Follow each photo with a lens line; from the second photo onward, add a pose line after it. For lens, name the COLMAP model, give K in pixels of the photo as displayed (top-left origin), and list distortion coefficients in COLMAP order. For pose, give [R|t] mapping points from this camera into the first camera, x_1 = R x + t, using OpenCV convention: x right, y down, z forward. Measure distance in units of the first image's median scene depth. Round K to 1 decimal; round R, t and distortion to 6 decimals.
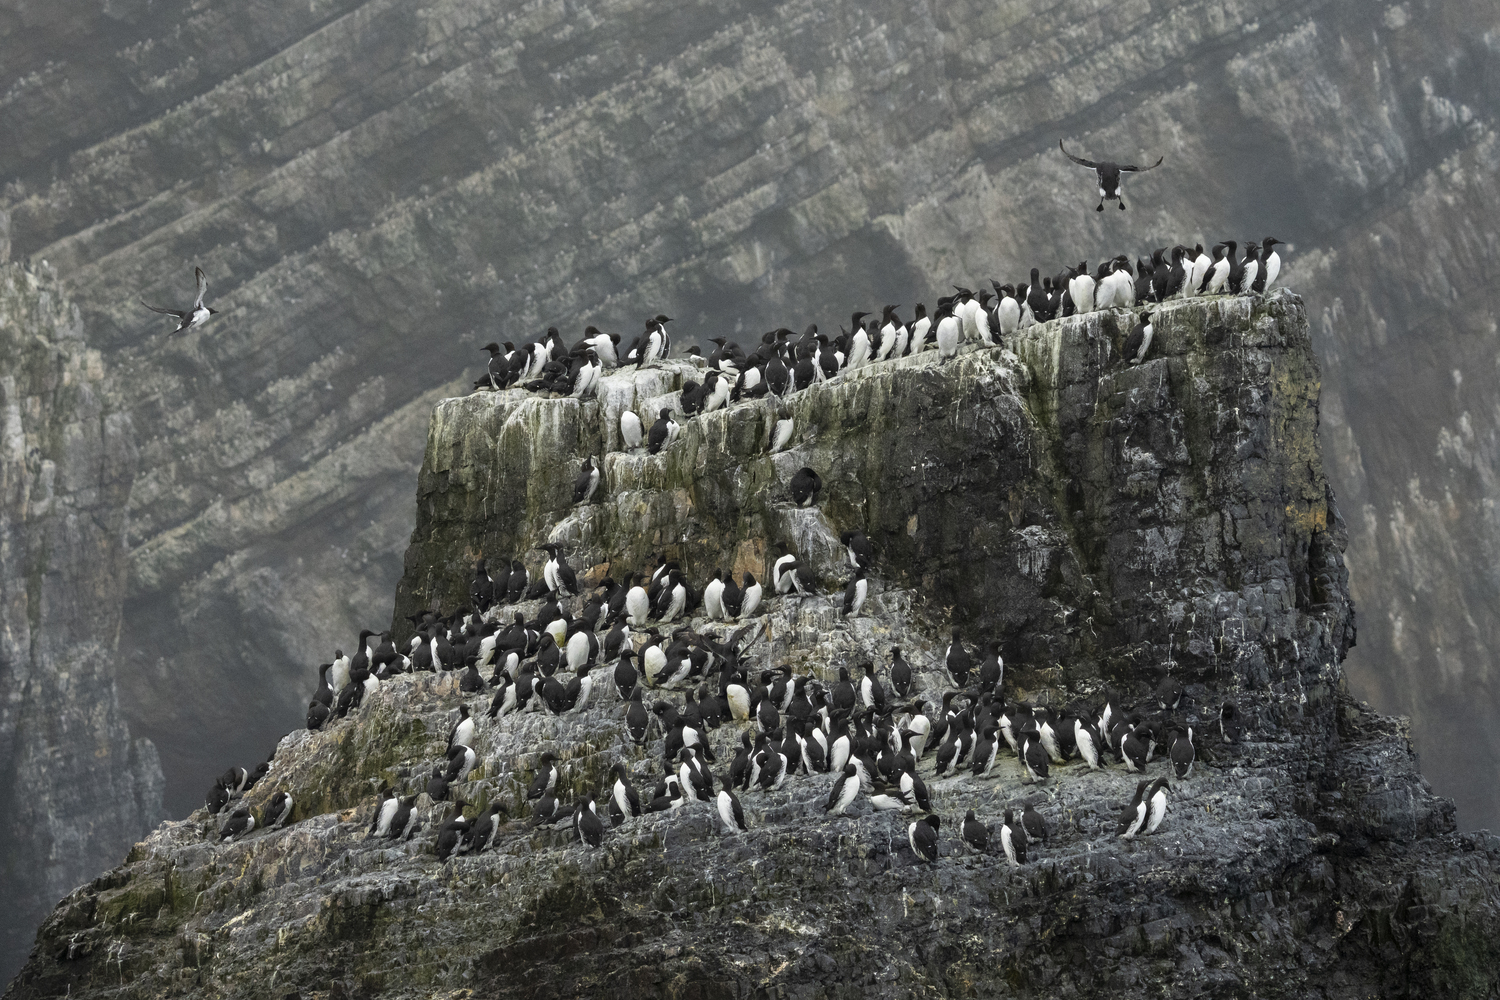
lens RADIAL K [[8914.8, 0, 750.2], [0, 8914.8, 499.8], [0, 0, 1]] dist [-0.182673, 0.000000]
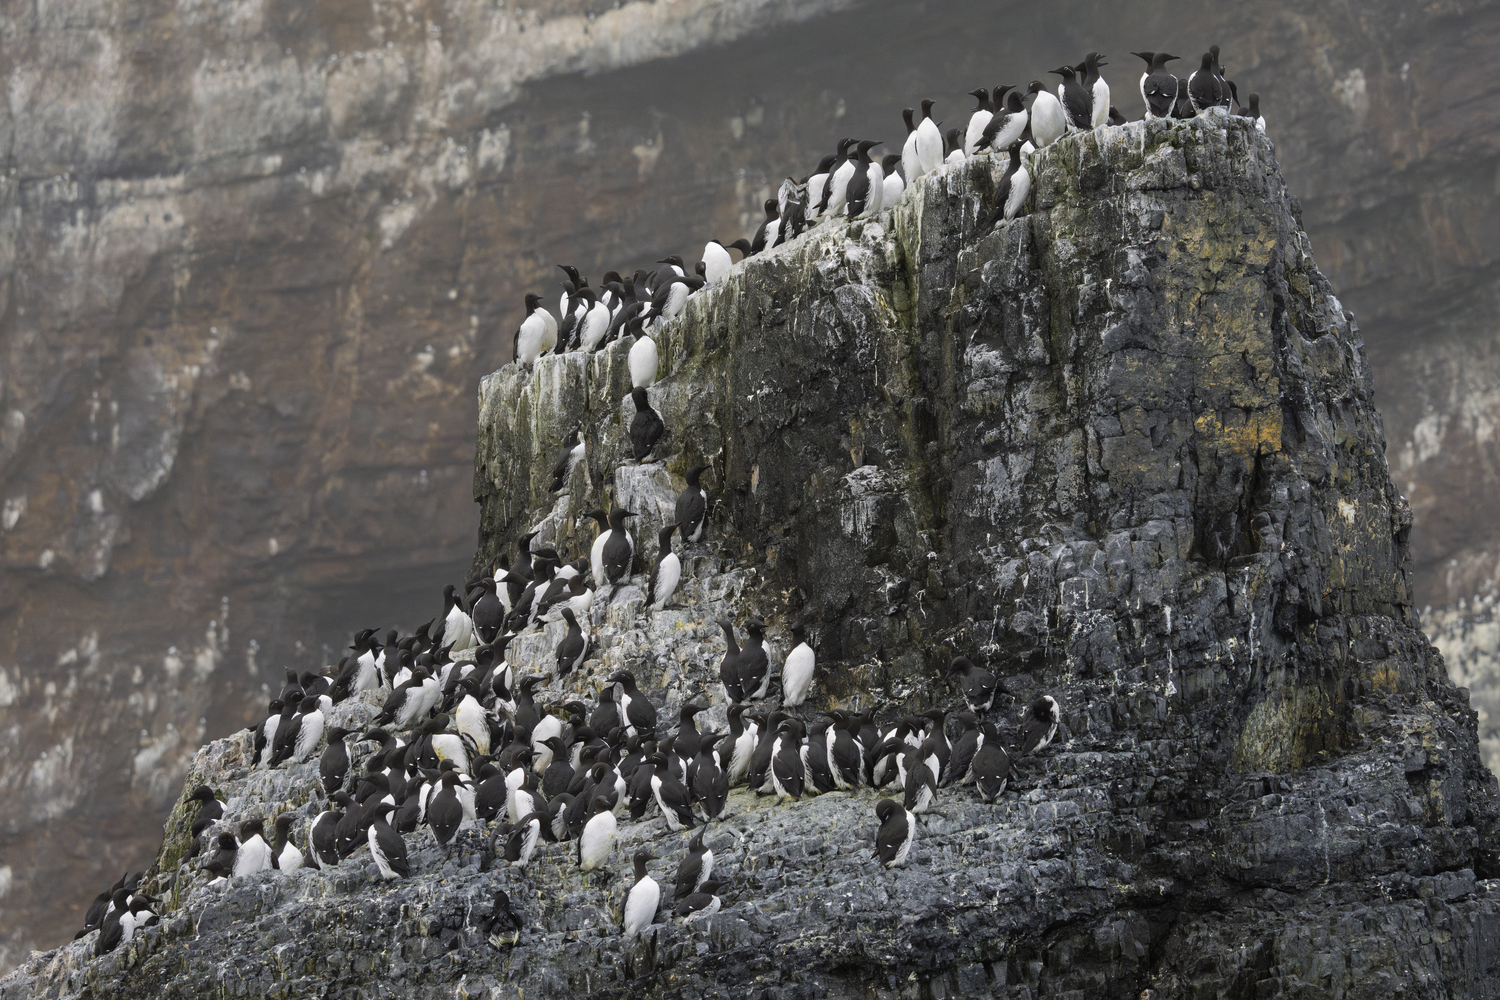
lens RADIAL K [[10032.3, 0, 749.7], [0, 10032.3, 501.1], [0, 0, 1]] dist [0.086964, 0.000000]
pose [[0.962309, -0.050645, -0.267200, 0.236019], [0.043486, 0.998521, -0.032646, 0.031364], [0.268458, 0.019797, 0.963088, 0.238737]]
